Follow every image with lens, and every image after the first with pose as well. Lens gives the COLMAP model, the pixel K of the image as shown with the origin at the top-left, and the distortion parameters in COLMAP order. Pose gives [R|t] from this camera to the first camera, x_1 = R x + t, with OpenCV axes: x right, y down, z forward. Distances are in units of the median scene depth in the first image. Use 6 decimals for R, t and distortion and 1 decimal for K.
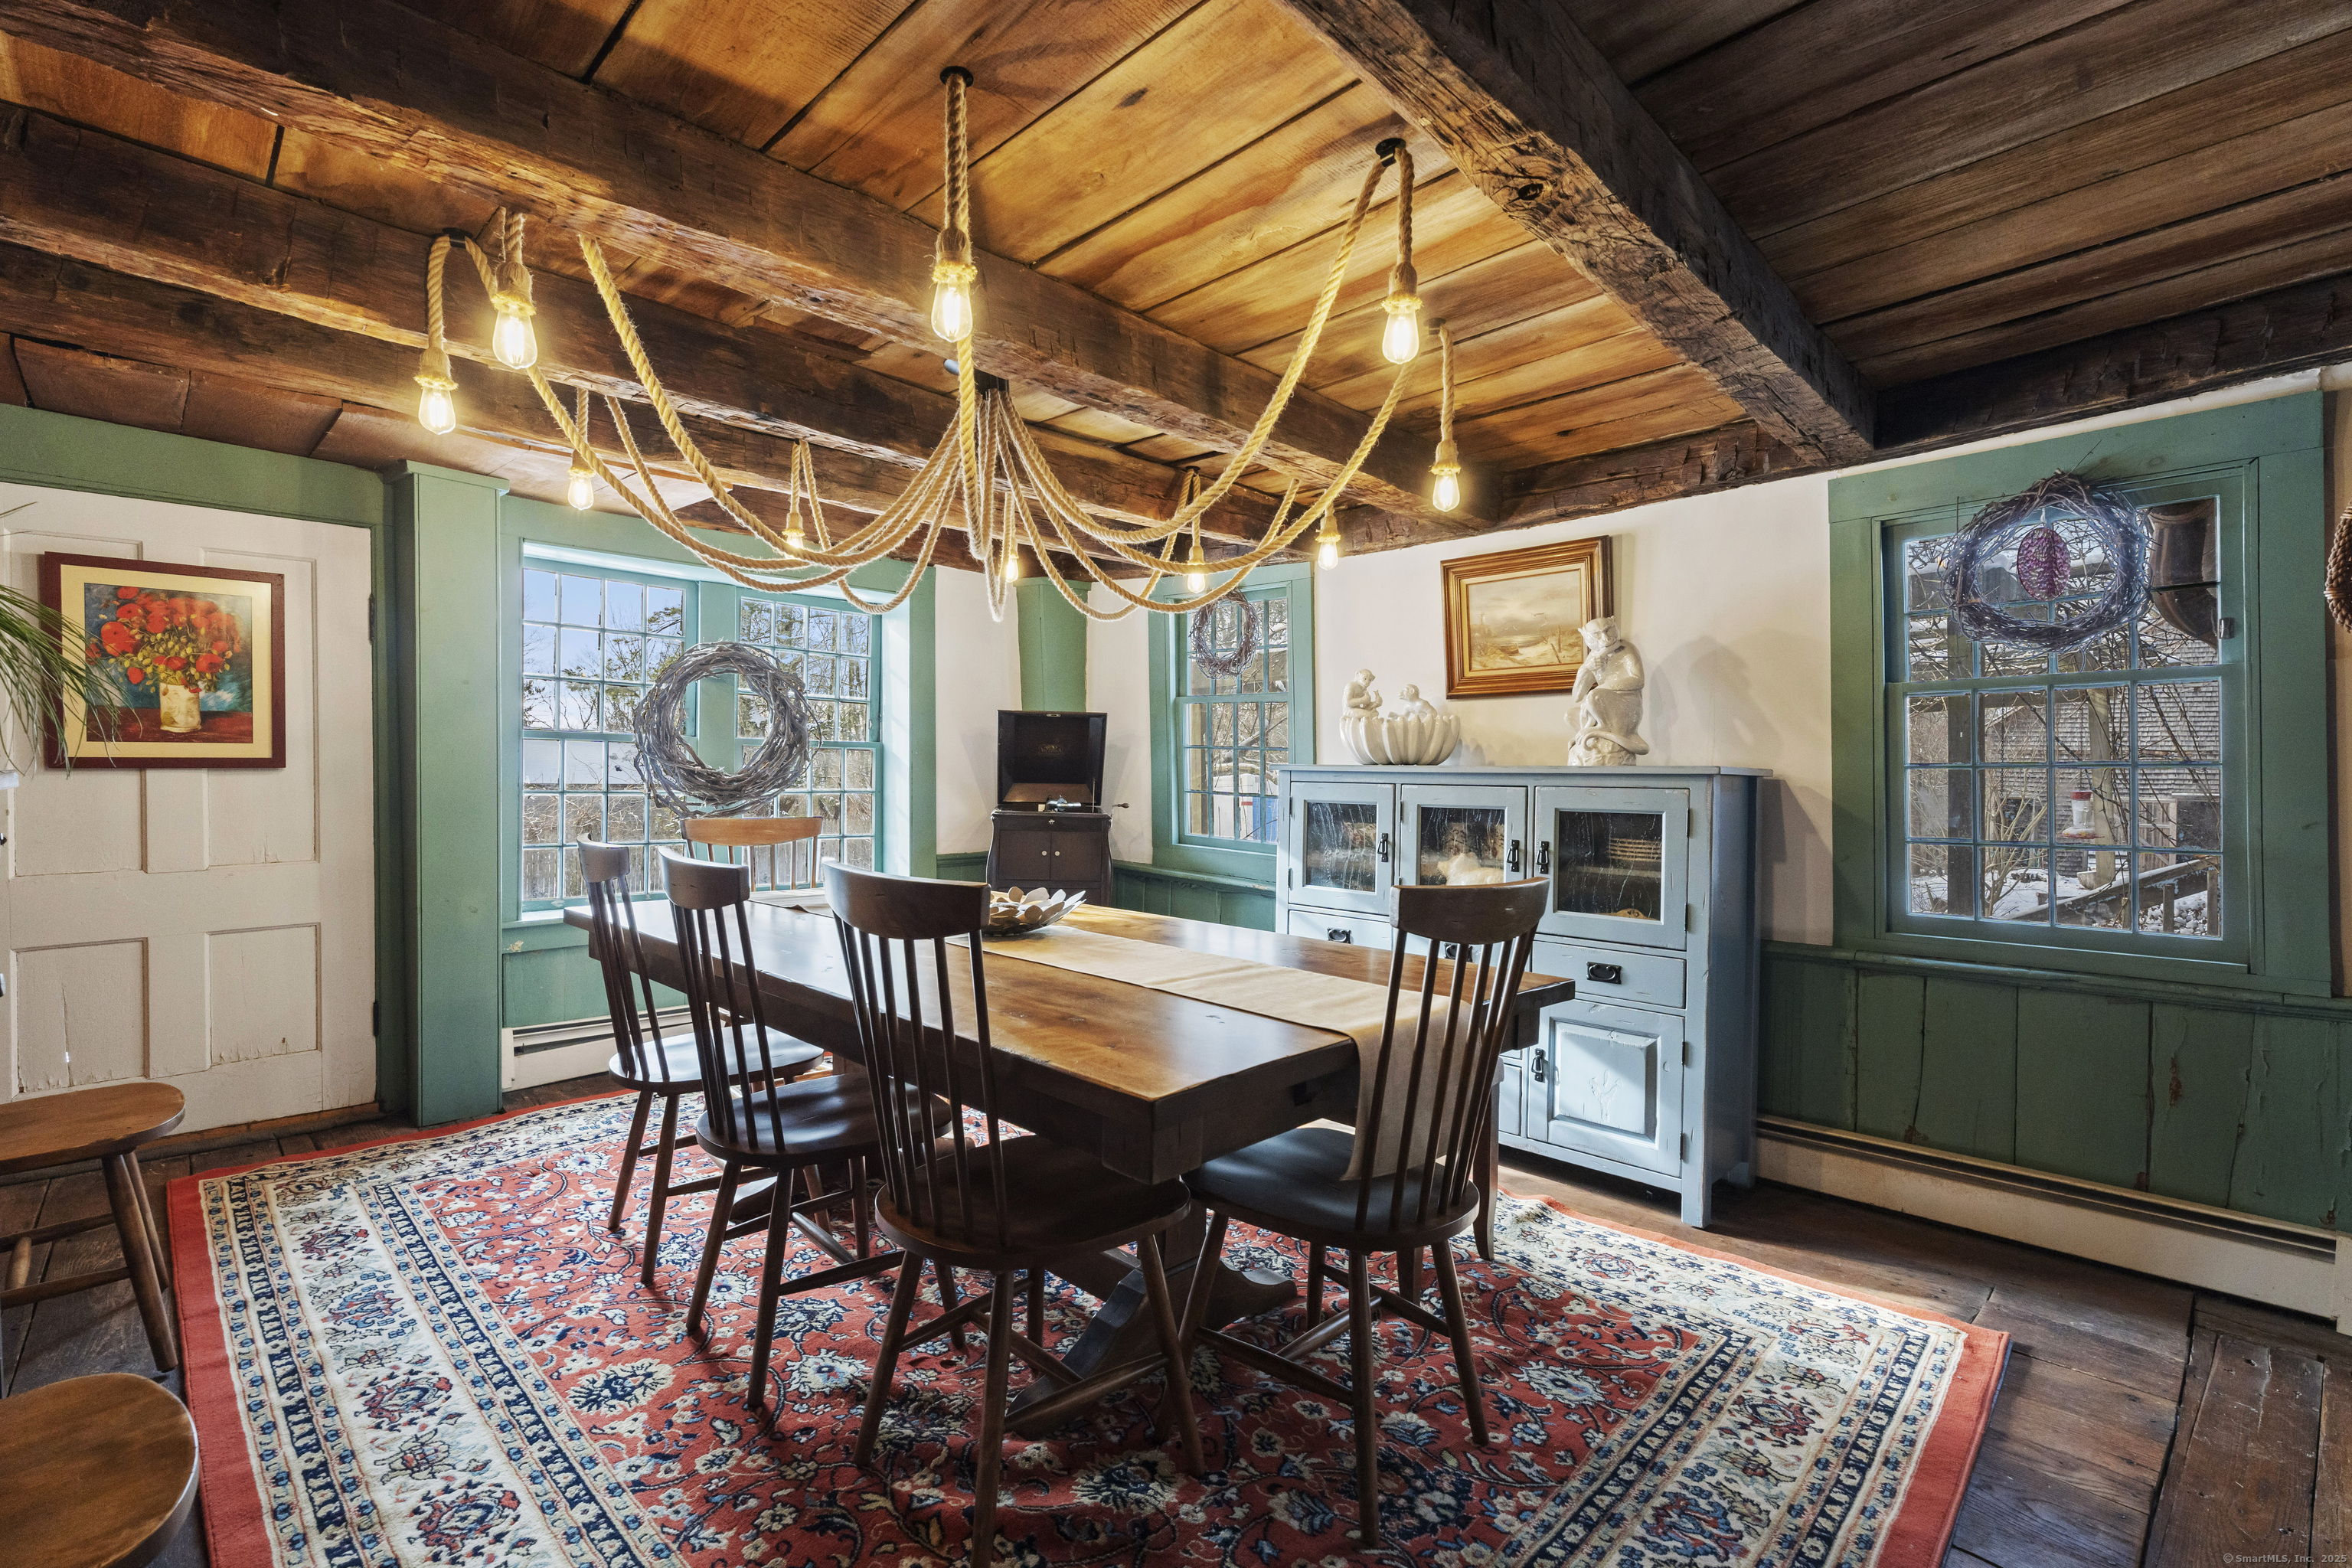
lens RADIAL K [[1059.1, 0, 1177.4], [0, 1059.1, 773.3], [0, 0, 1]] dist [0.003212, -0.000627]
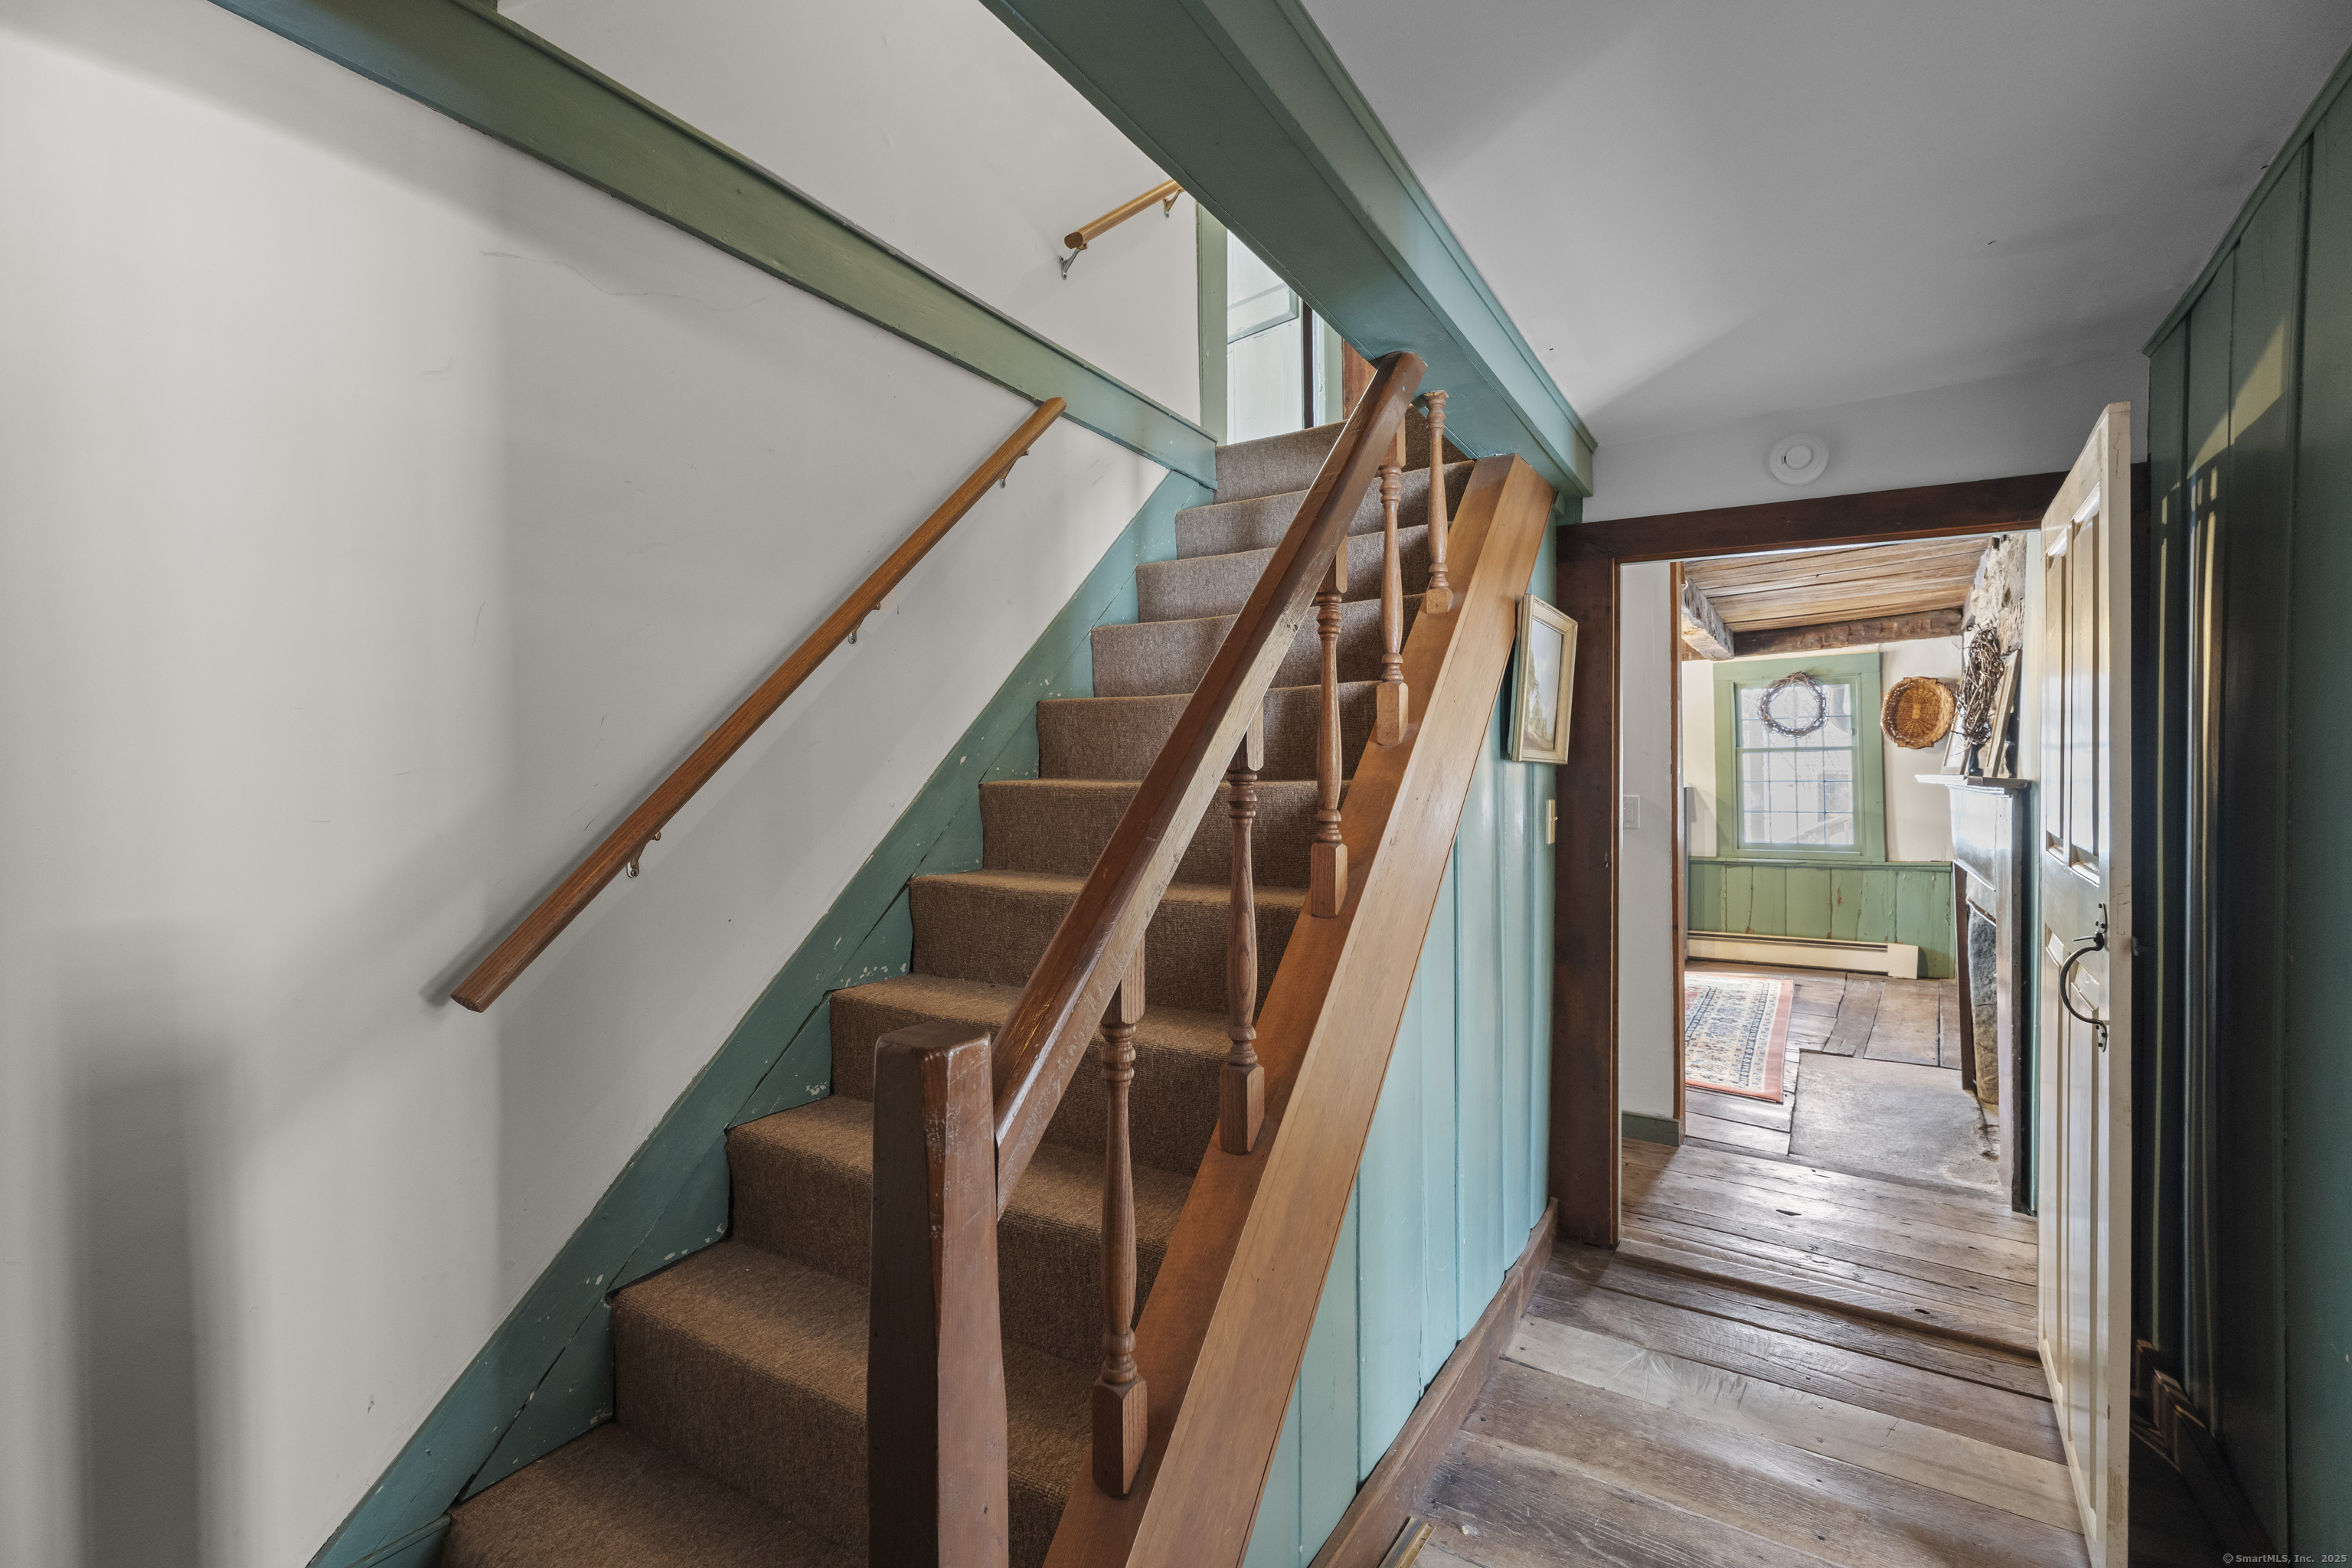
lens RADIAL K [[1059.1, 0, 1159.8], [0, 1059.1, 792.1], [0, 0, 1]] dist [0.003212, -0.000627]
pose [[0.978208, -0.001562, 0.207620, -1.298543], [0.004906, 0.999866, -0.015594, 0.052484], [-0.207568, 0.016272, 0.978085, -1.274826]]
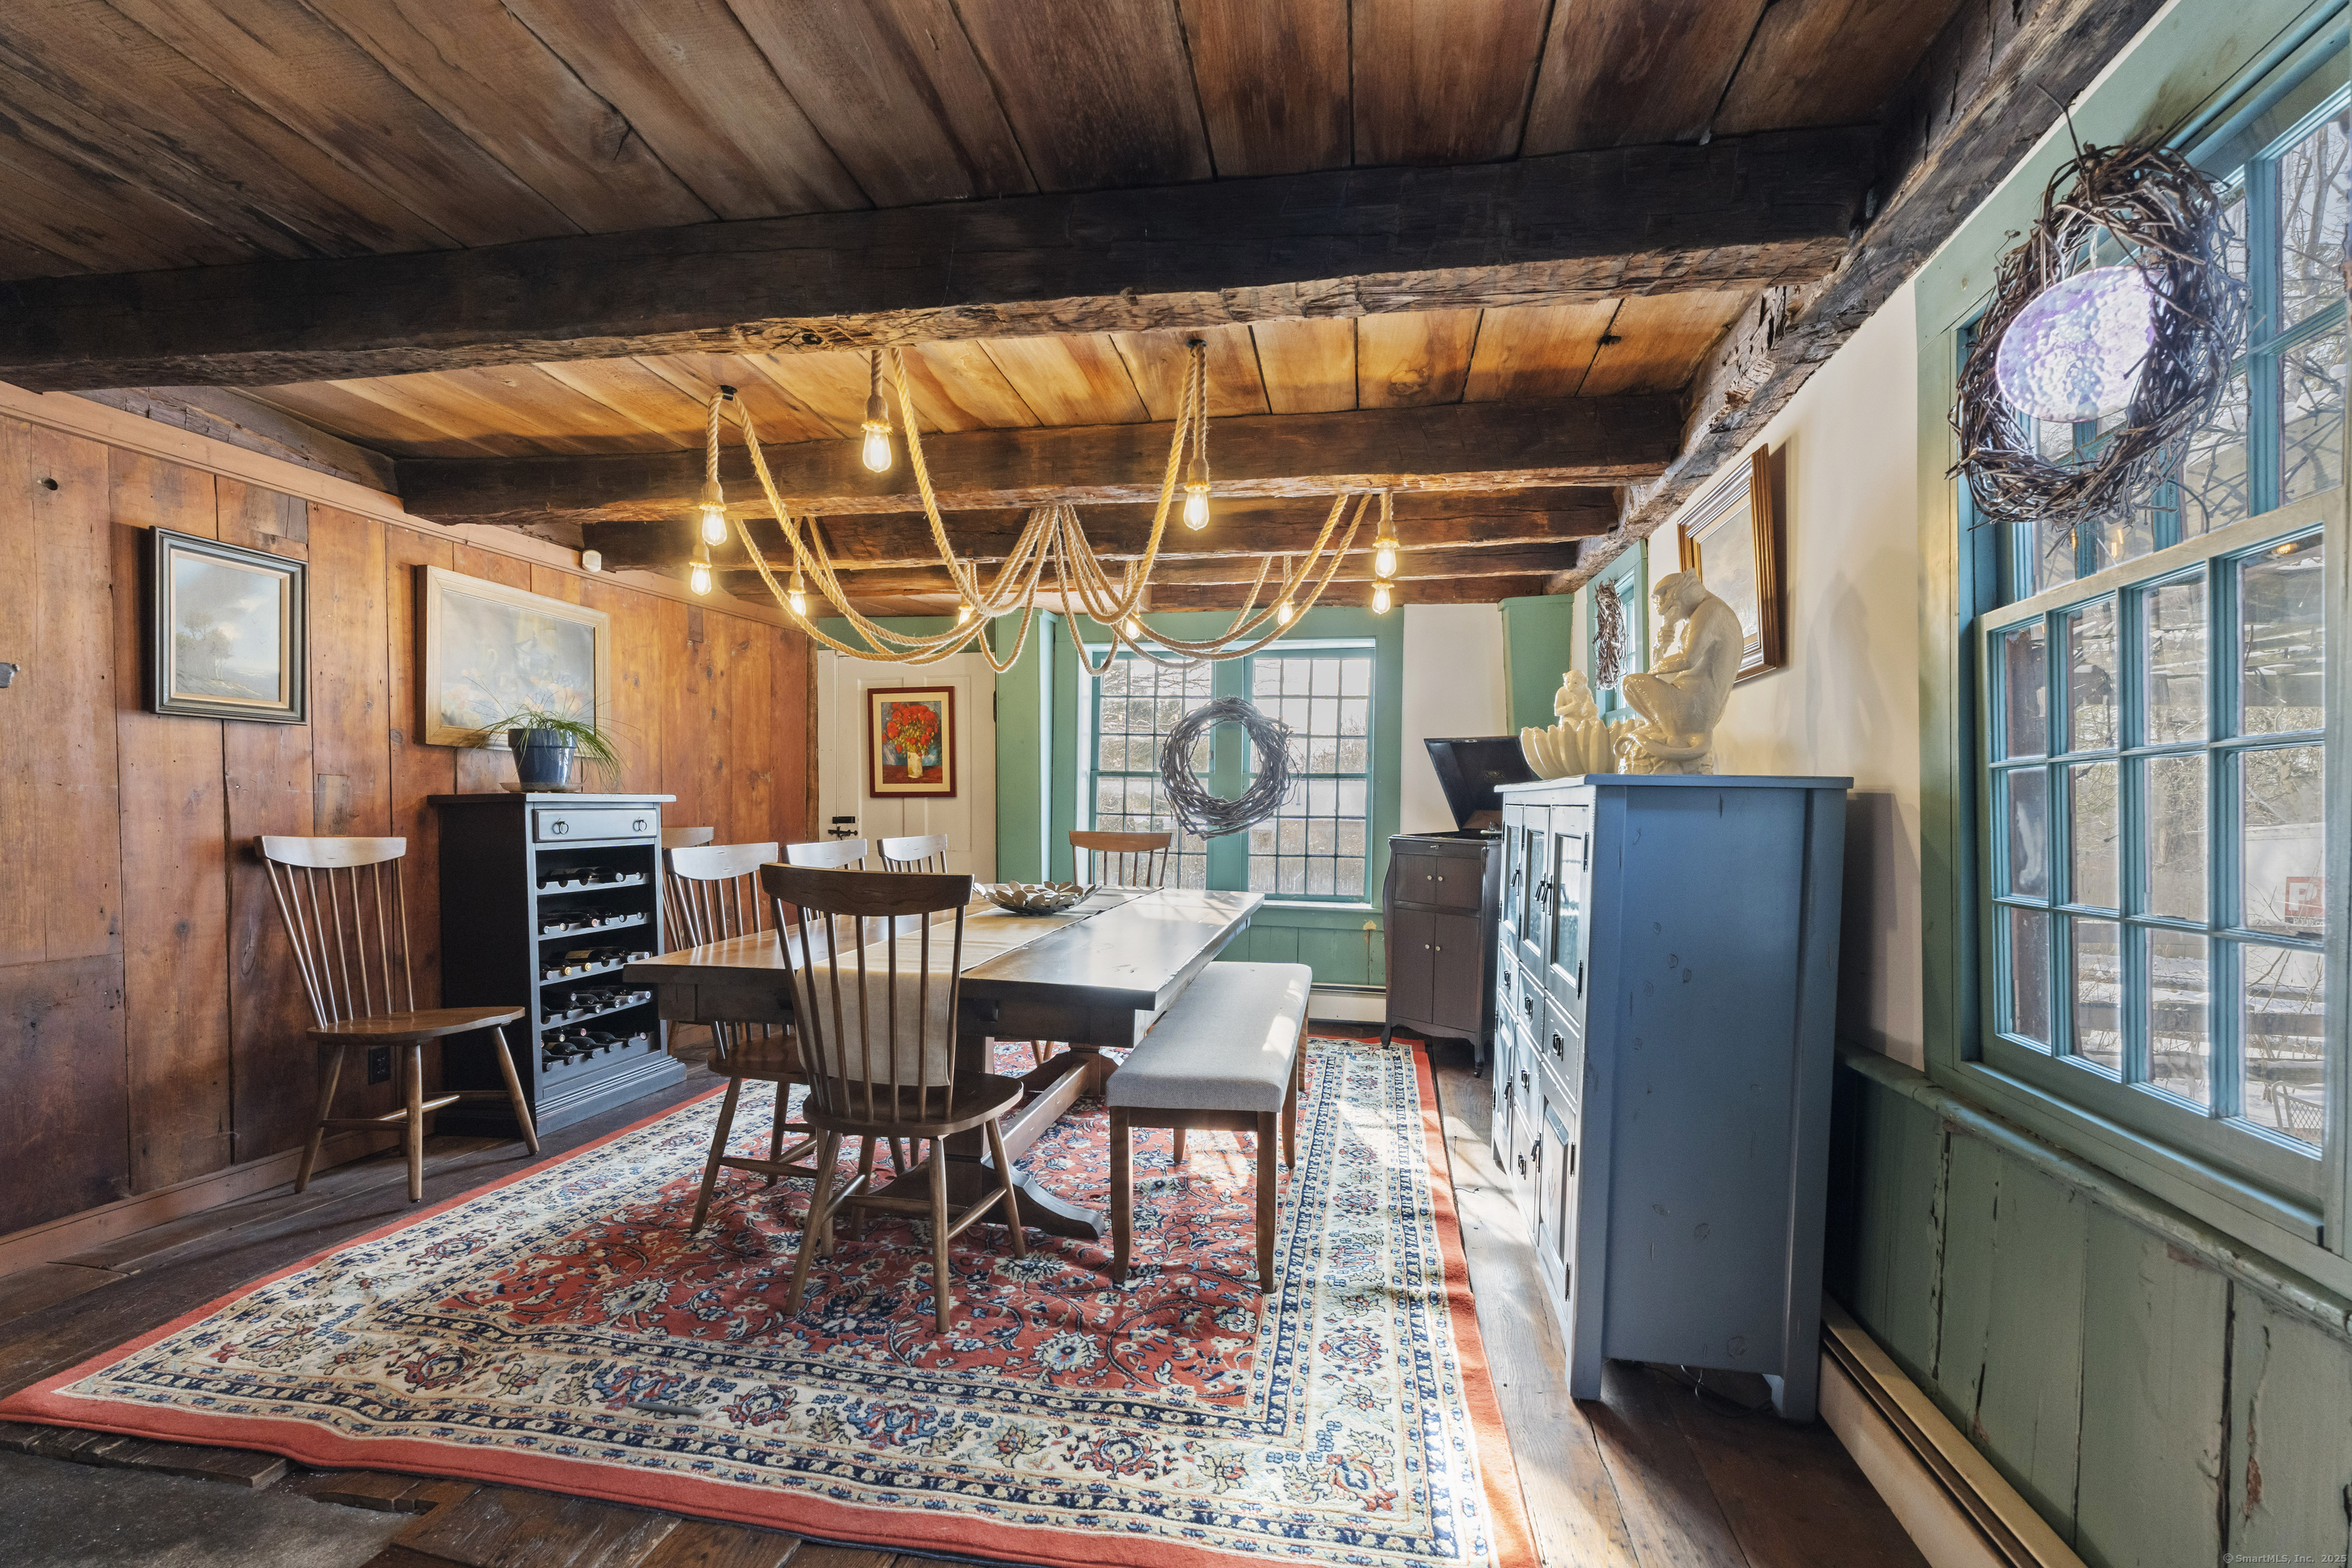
lens RADIAL K [[1059.1, 0, 1133.3], [0, 1059.1, 815.4], [0, 0, 1]] dist [0.003212, -0.000627]
pose [[0.555297, 0.004182, -0.831642, 1.038851], [-0.003798, 0.999990, 0.002493, 0.026328], [0.831643, 0.001774, 0.555307, 0.371893]]
